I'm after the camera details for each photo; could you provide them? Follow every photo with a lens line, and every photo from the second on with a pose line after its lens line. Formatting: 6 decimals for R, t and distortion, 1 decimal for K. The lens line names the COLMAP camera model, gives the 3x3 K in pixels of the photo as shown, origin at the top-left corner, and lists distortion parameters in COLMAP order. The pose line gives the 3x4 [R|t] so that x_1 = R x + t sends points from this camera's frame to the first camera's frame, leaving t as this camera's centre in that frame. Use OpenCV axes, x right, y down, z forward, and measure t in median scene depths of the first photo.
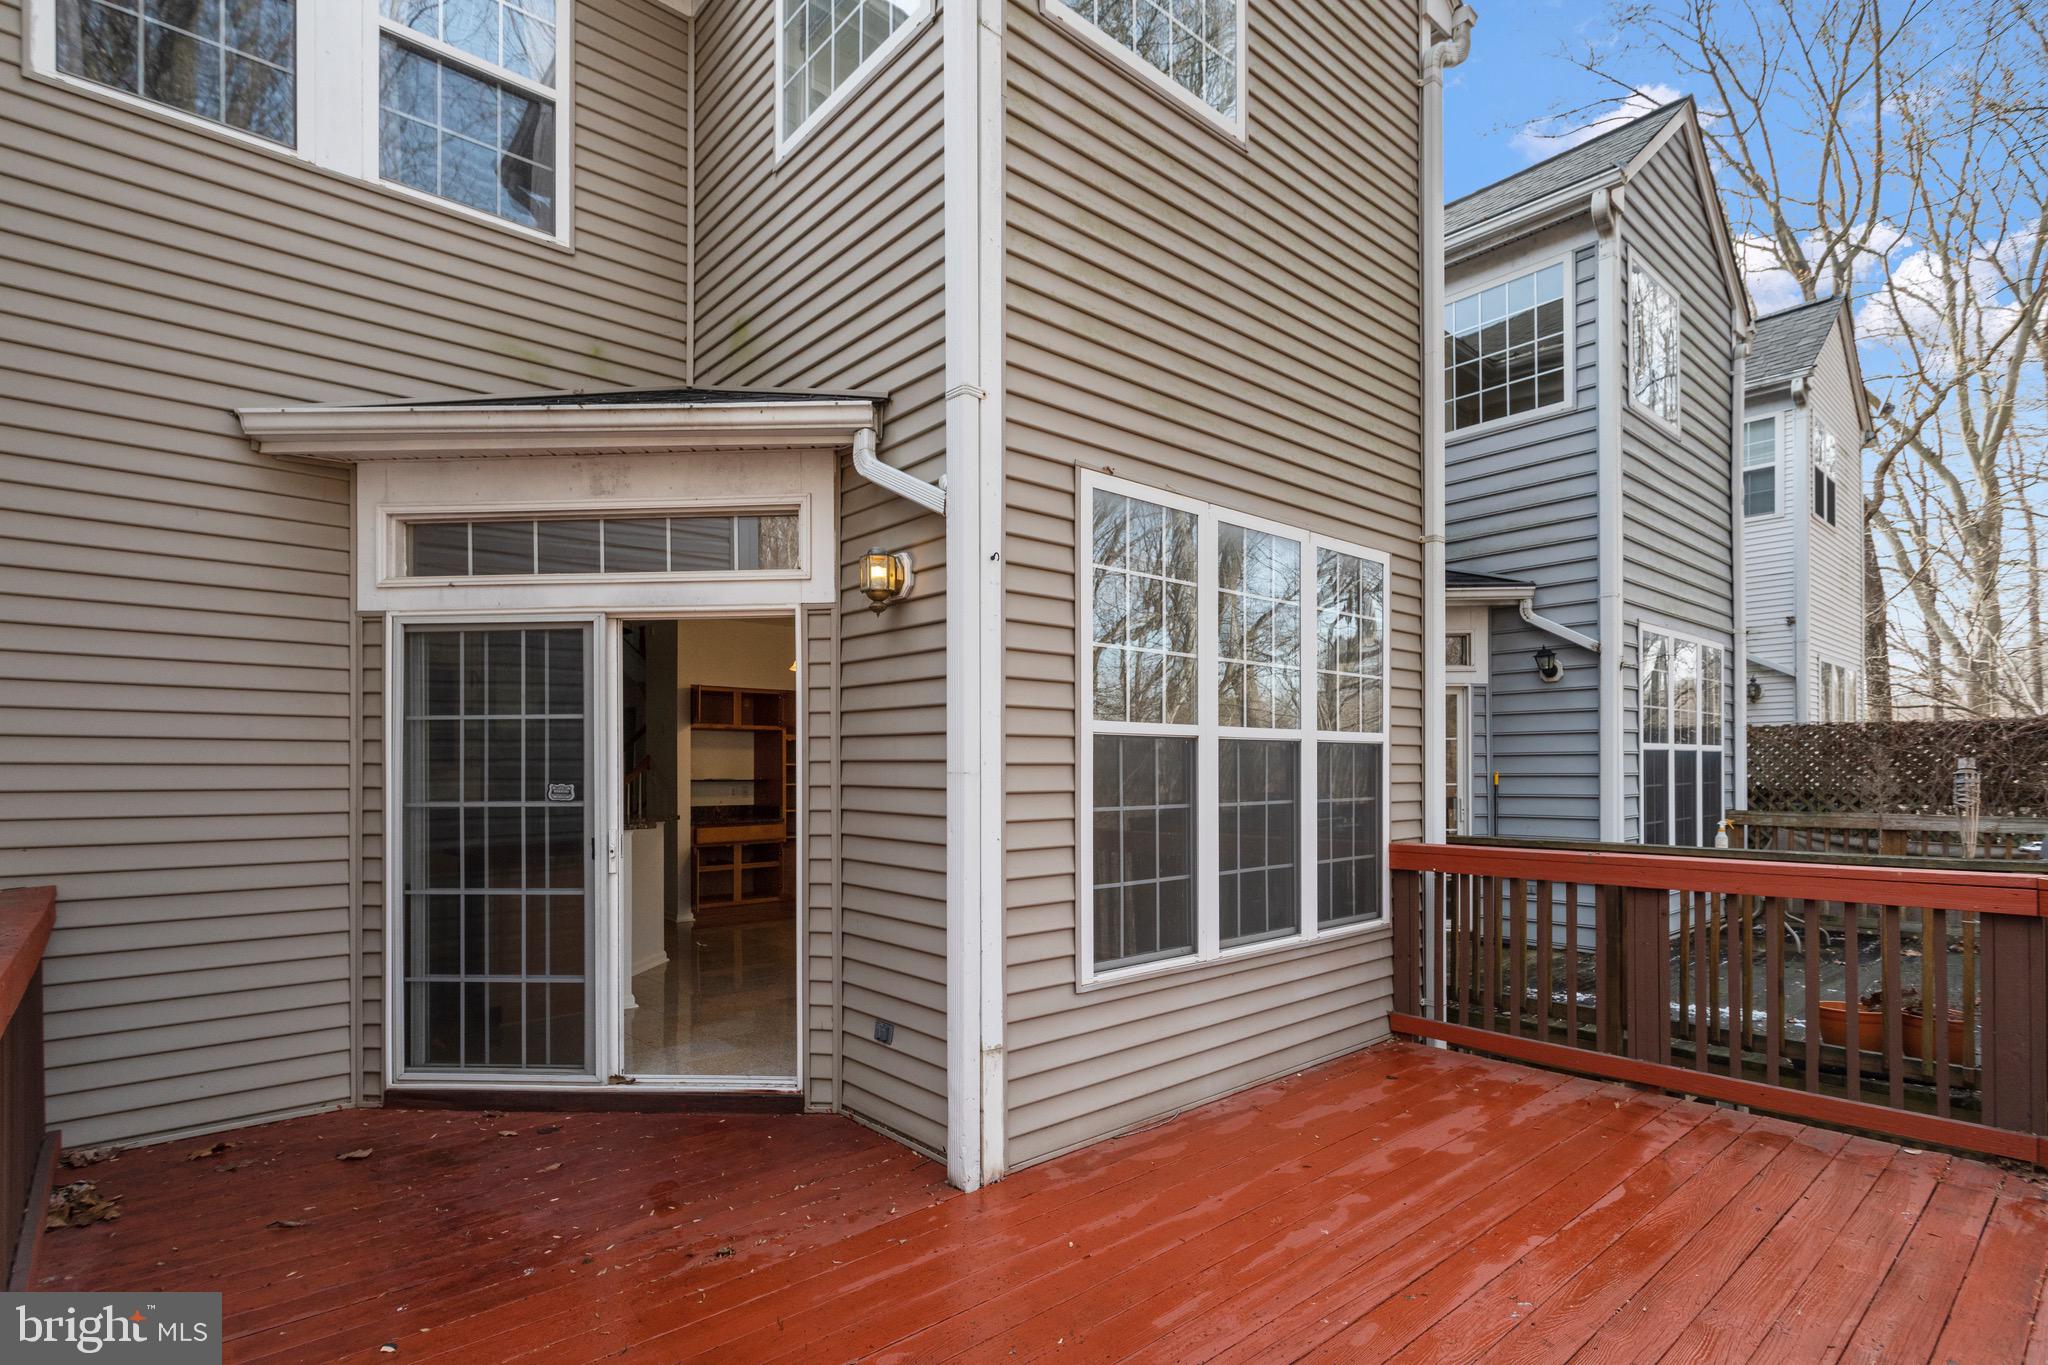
lens RADIAL K [[1005.7, 0, 1014.9], [0, 1005.7, 729.1], [0, 0, 1]] dist [-0.000453, 0.000198]
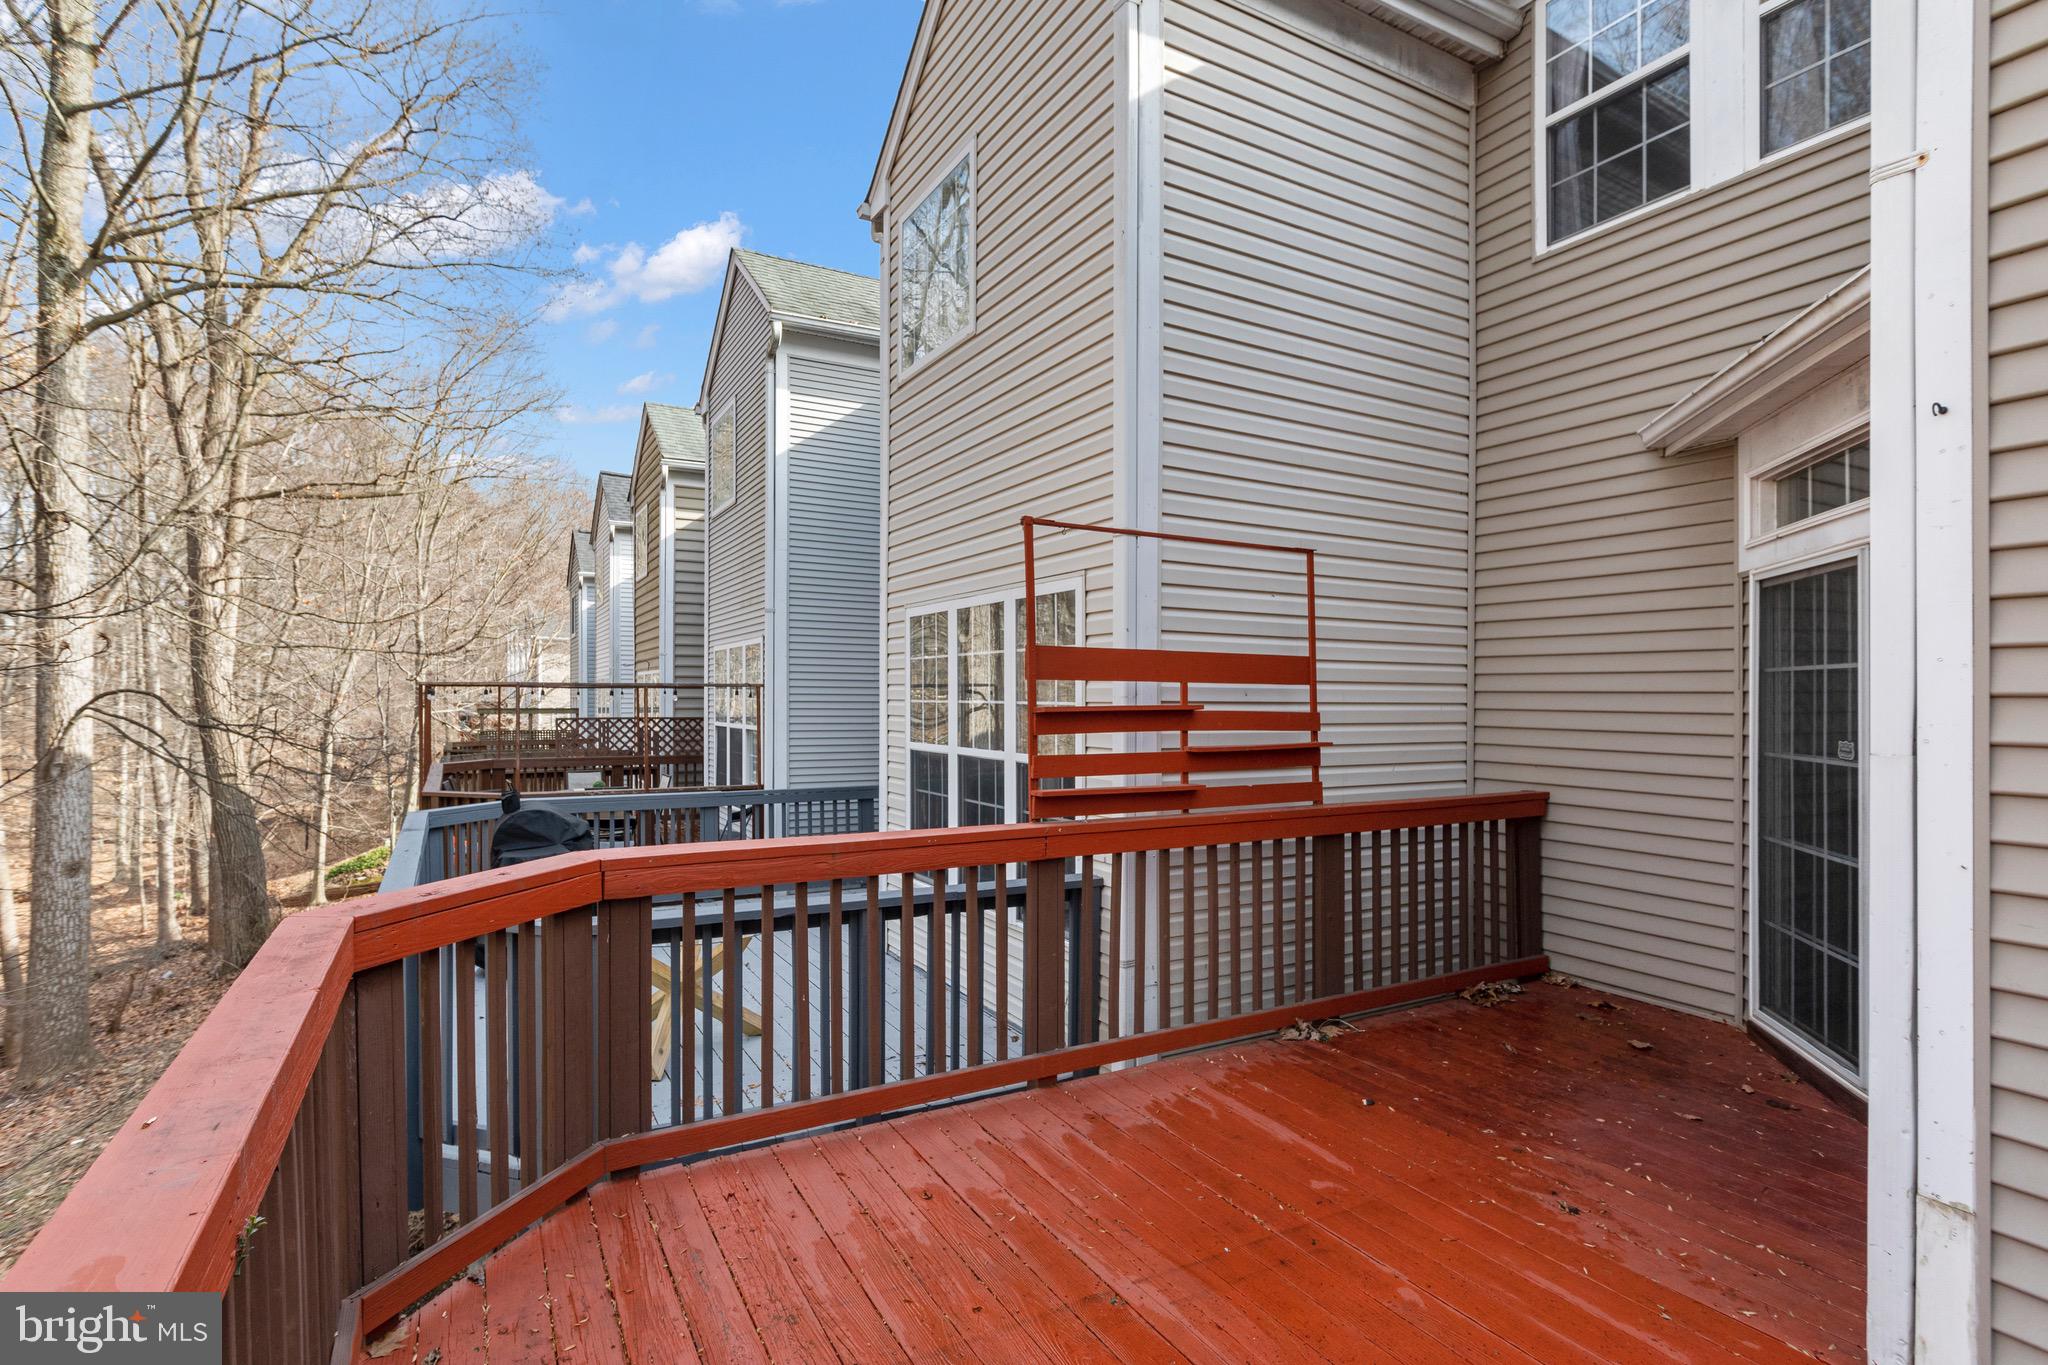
lens RADIAL K [[973.6, 0, 1018.8], [0, 973.6, 665.5], [0, 0, 1]] dist [-0.000227, 0.000254]
pose [[-0.201014, -0.026376, -0.979233, 0.554808], [0.039337, 0.998614, -0.034973, -0.011777], [0.978798, -0.045550, -0.199698, 0.465954]]
